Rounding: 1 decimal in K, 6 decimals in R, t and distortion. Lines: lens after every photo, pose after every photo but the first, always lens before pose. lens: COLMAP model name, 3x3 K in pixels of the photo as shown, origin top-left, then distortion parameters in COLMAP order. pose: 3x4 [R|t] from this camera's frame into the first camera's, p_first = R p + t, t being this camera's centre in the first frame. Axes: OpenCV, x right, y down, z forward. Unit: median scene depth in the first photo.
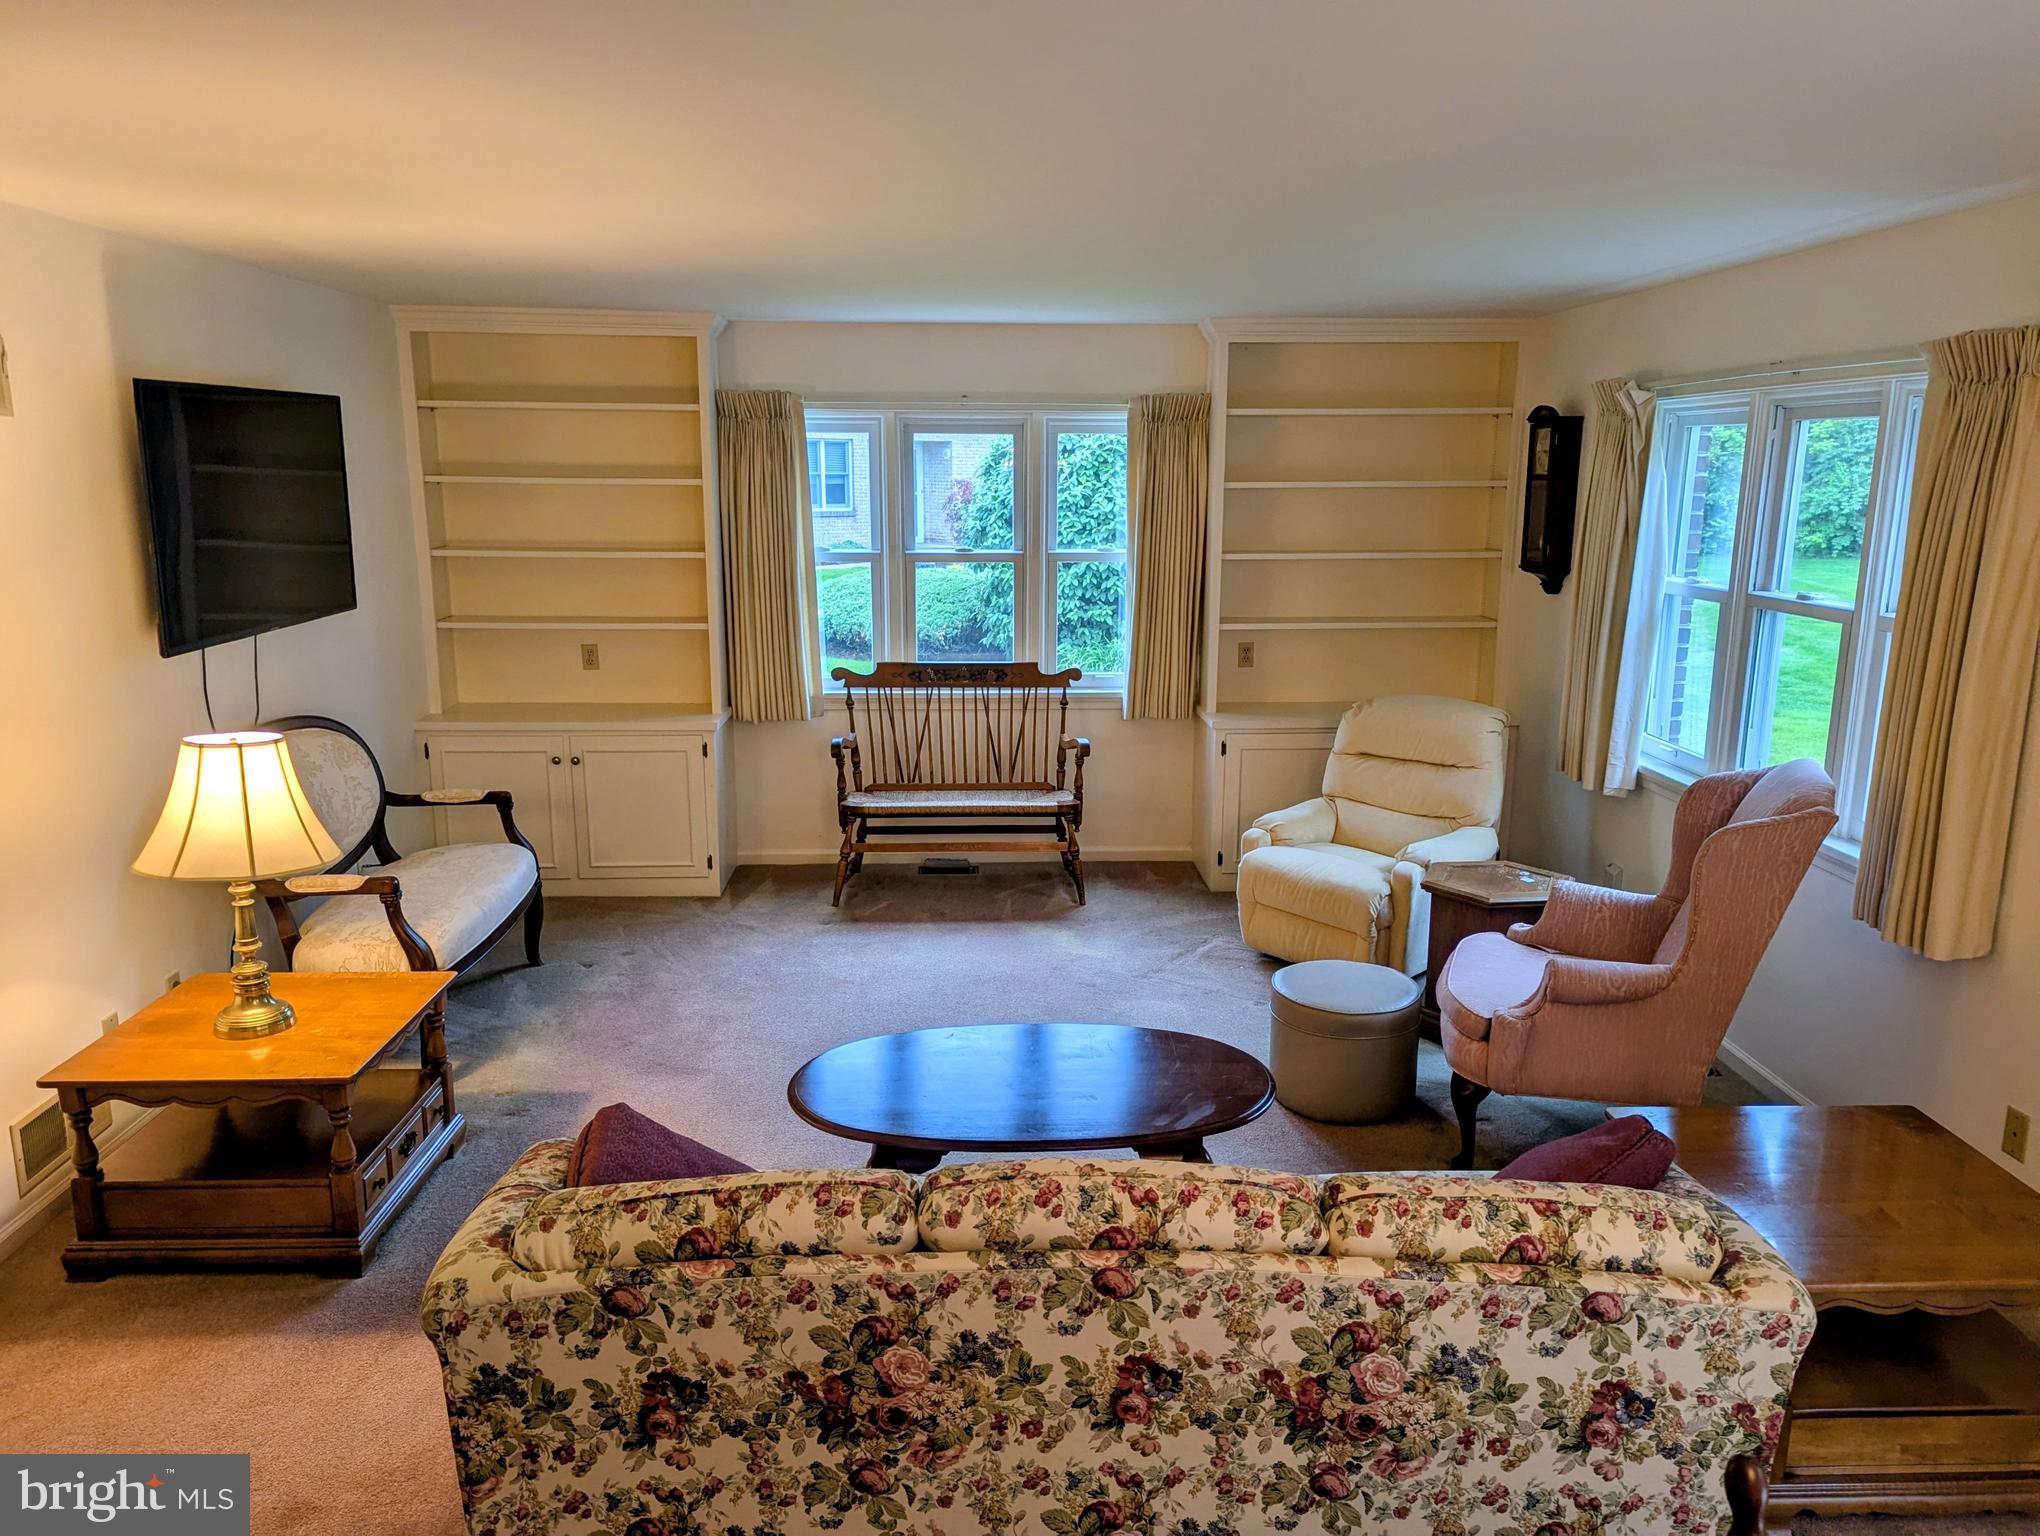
lens RADIAL K [[1400.1, 0, 1001.2], [0, 1400.1, 774.8], [0, 0, 1]] dist [0.068030, -0.083836]
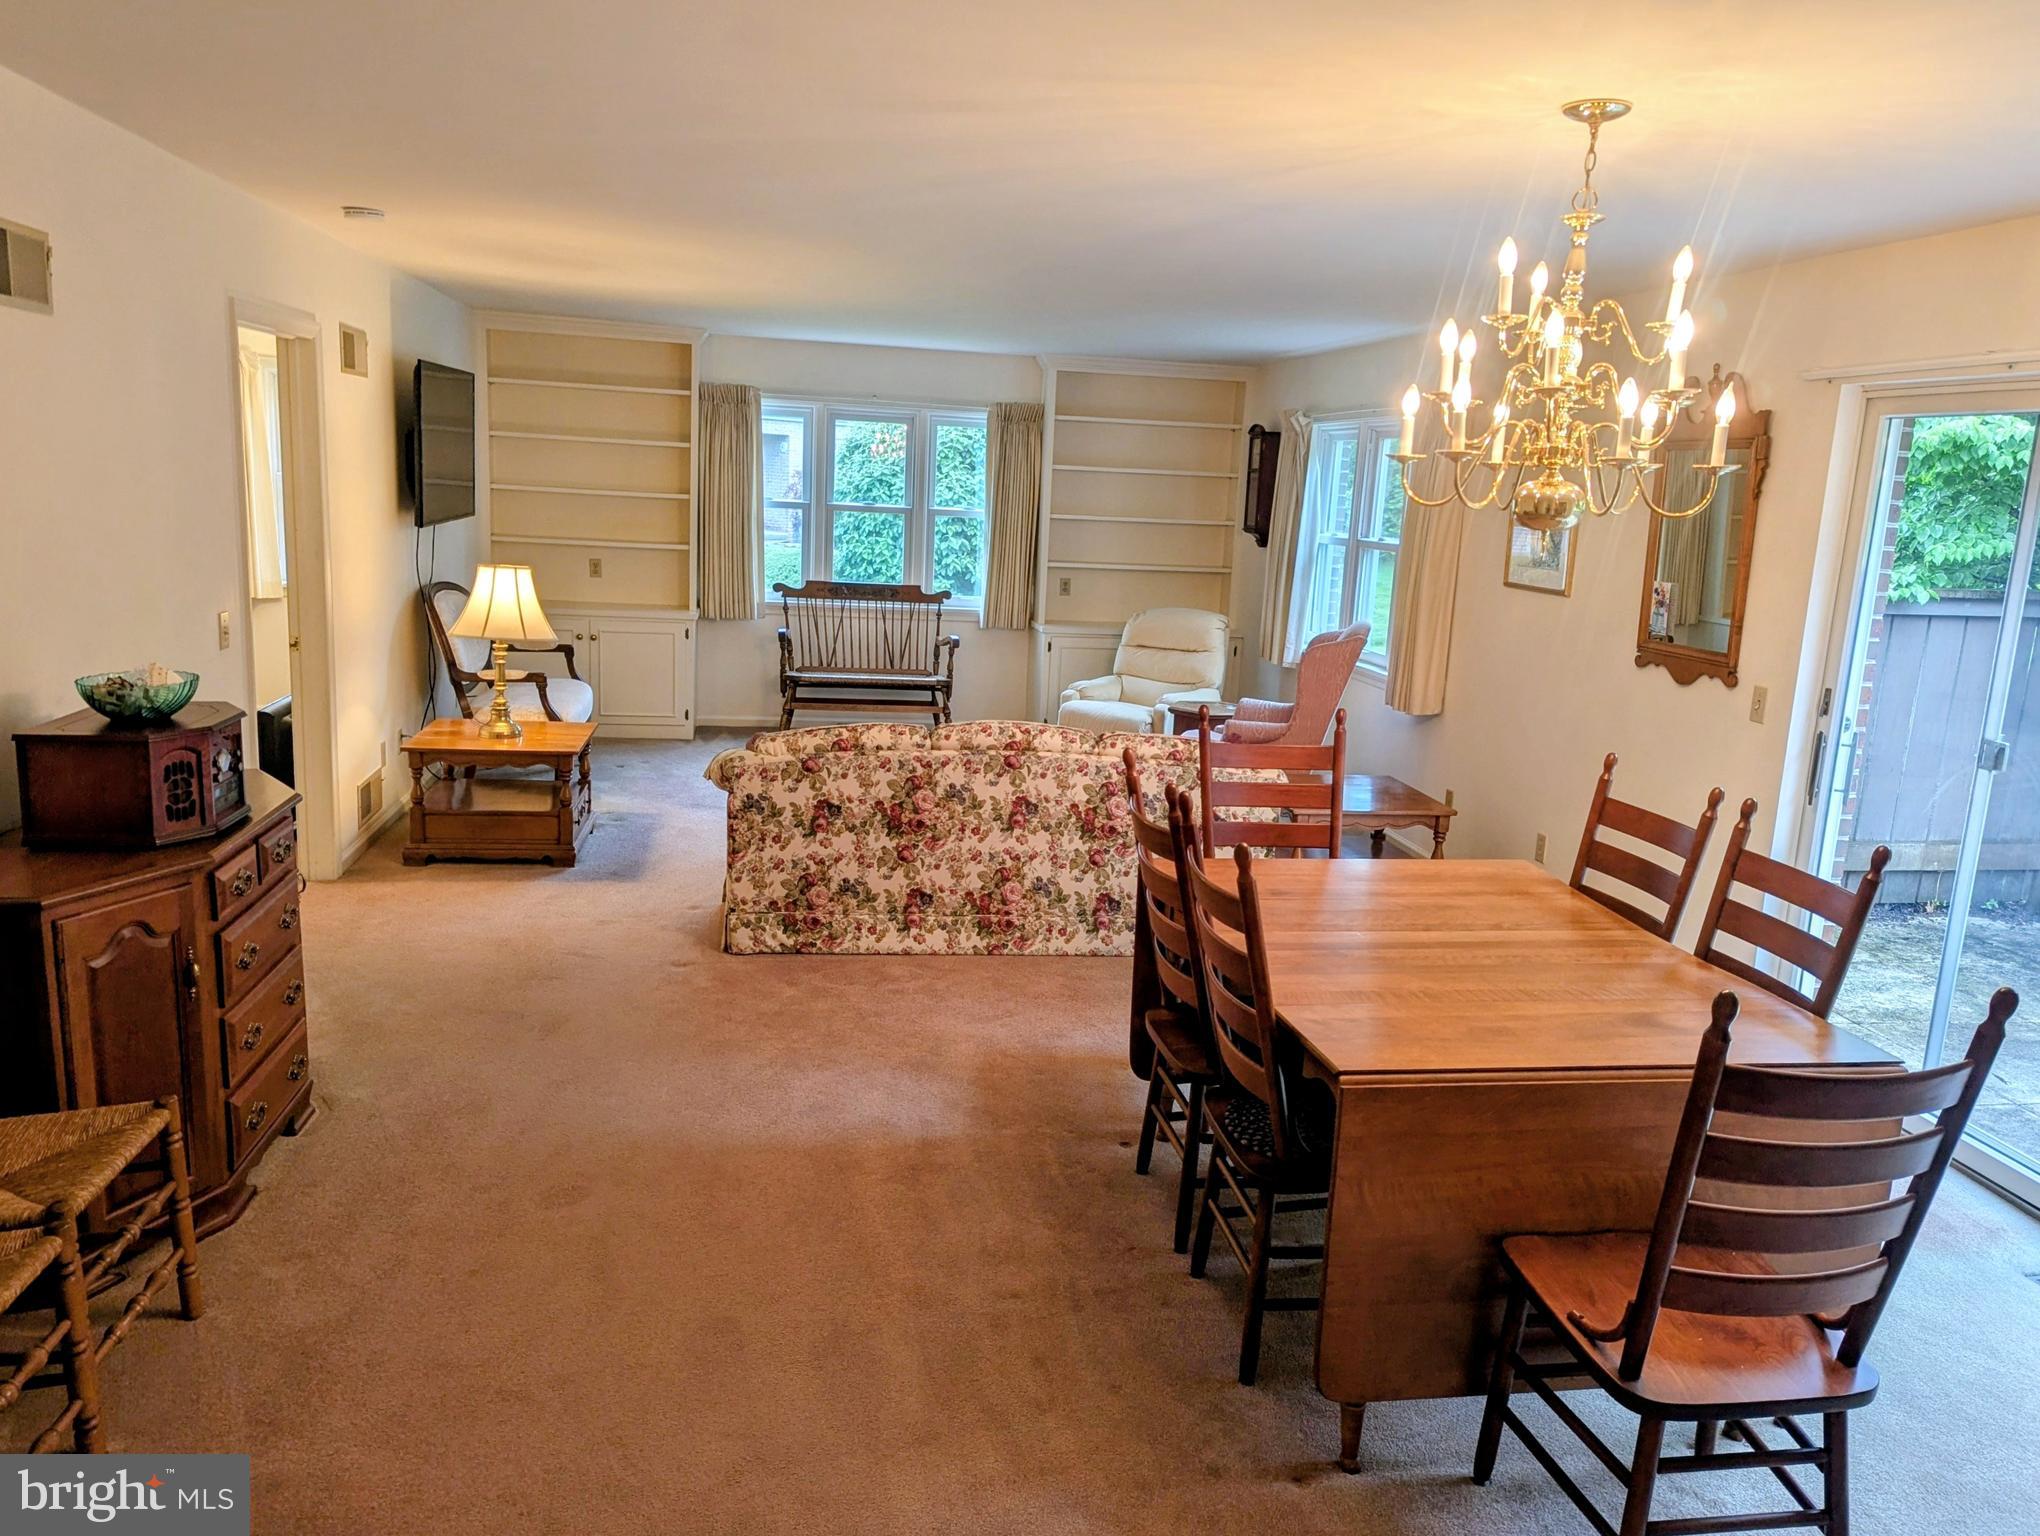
lens RADIAL K [[1423.8, 0, 1015.7], [0, 1423.8, 751.2], [0, 0, 1]] dist [0.070744, -0.069560]
pose [[0.989602, 0.022165, 0.142114, -0.091920], [-0.019027, 0.999545, -0.023400, 0.136862], [-0.142568, 0.020453, 0.989574, -0.500107]]
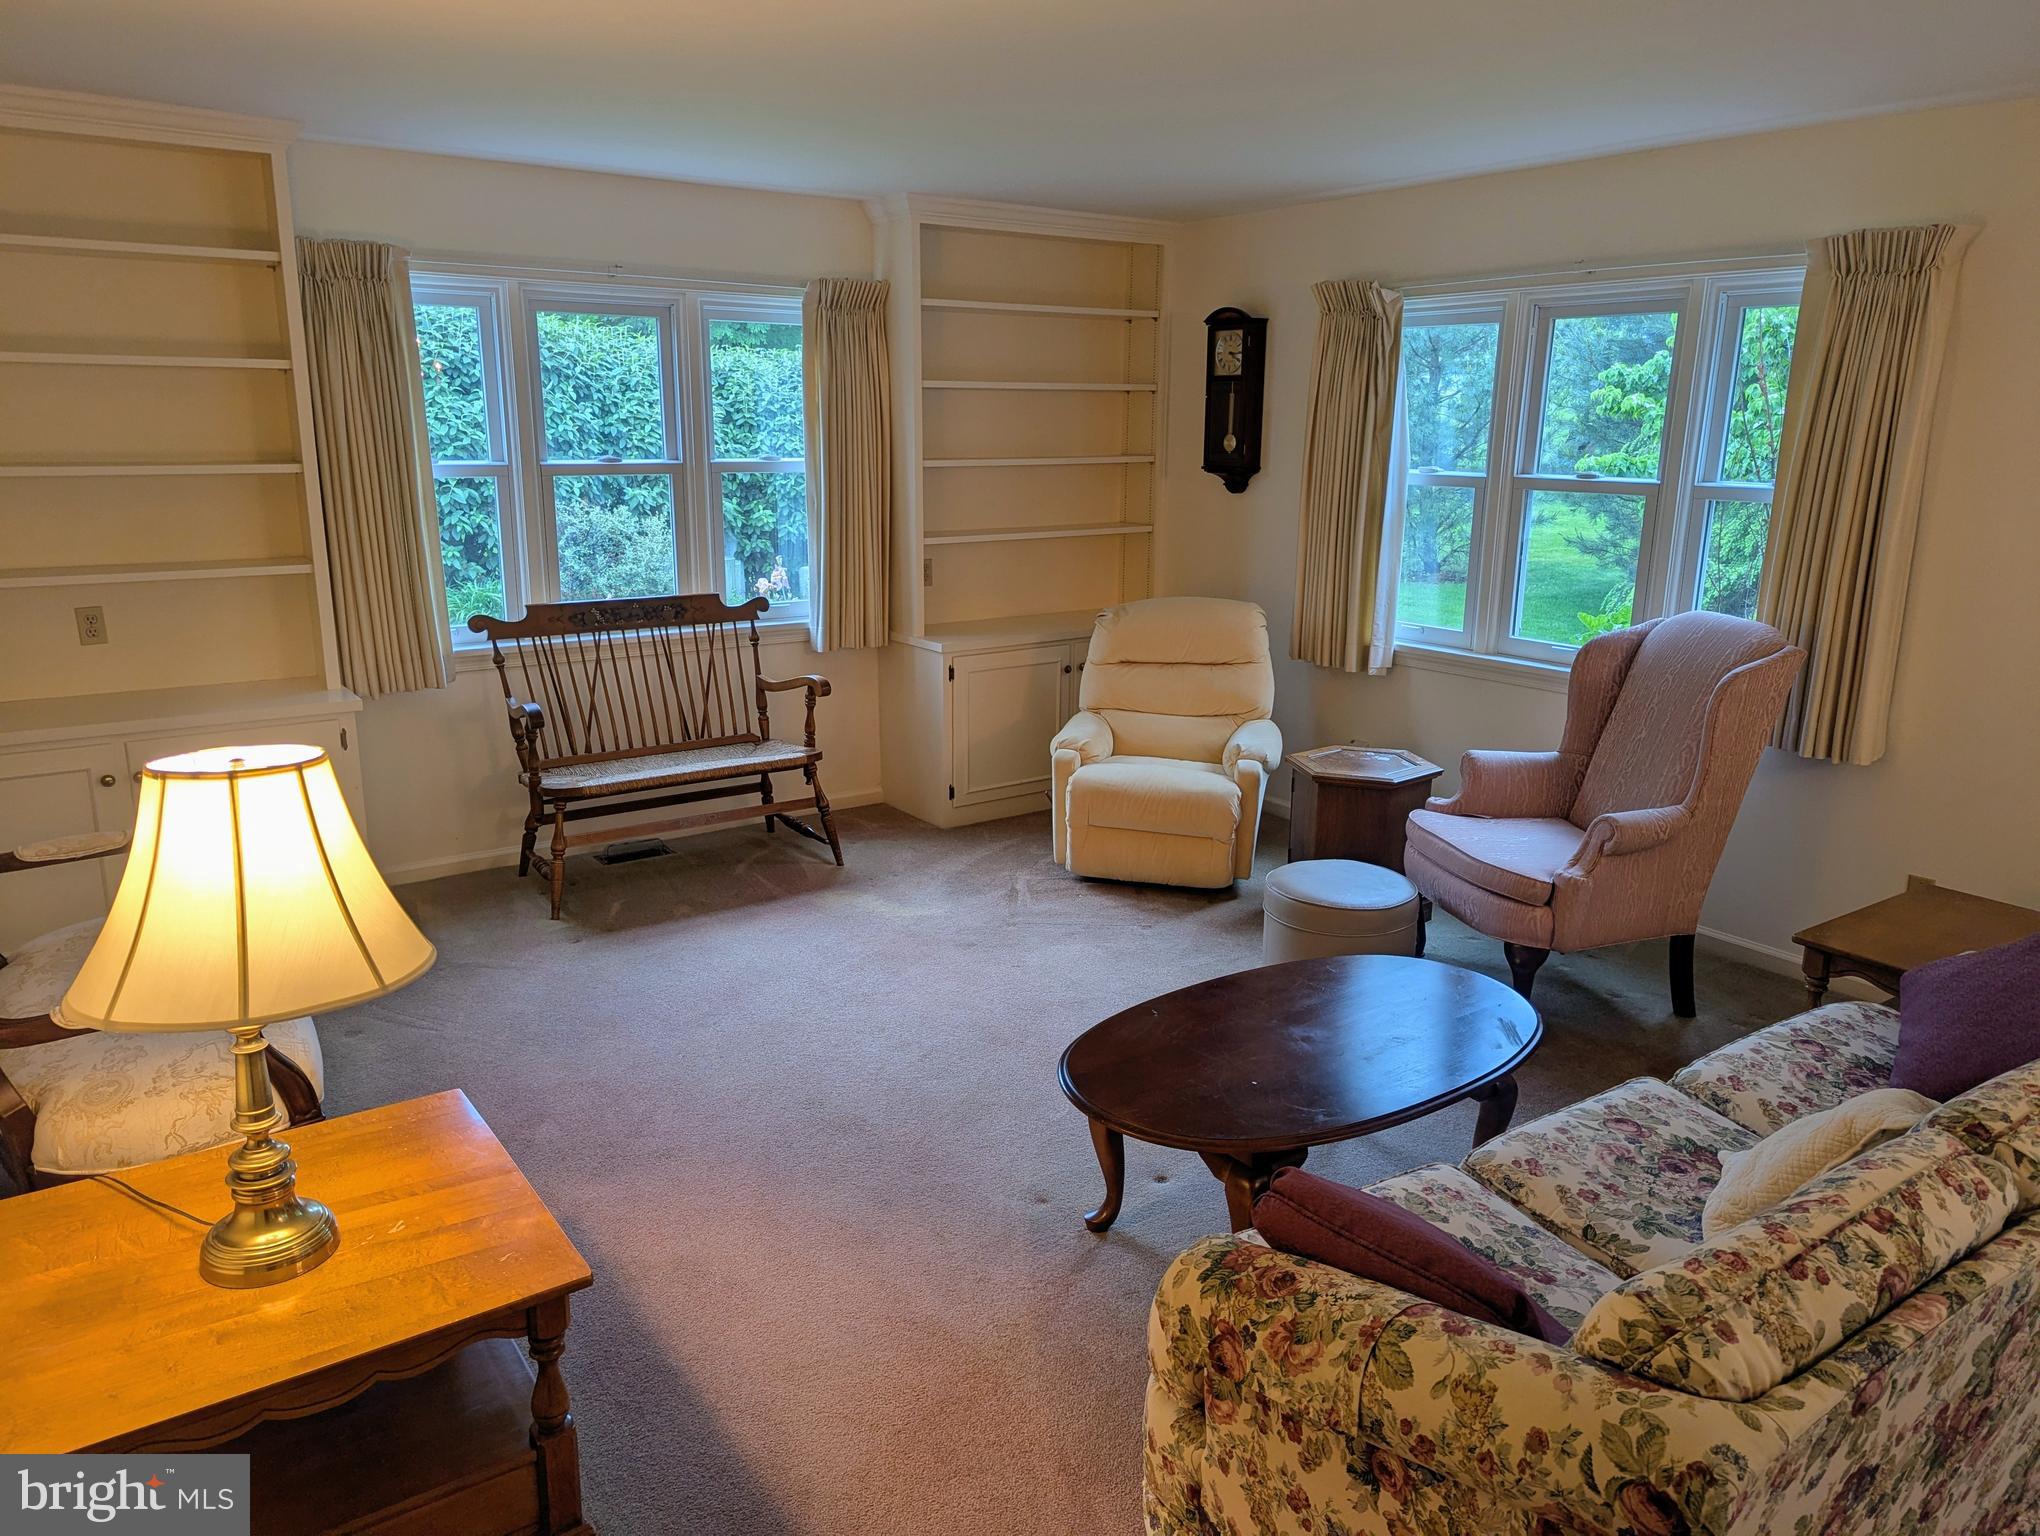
lens RADIAL K [[1423.8, 0, 1015.7], [0, 1423.8, 751.2], [0, 0, 1]] dist [0.070744, -0.069560]
pose [[0.838039, -0.121453, 0.531922, -0.338321], [0.109692, 0.992509, 0.053798, -0.014392], [-0.534471, 0.013263, 0.845083, 0.206602]]
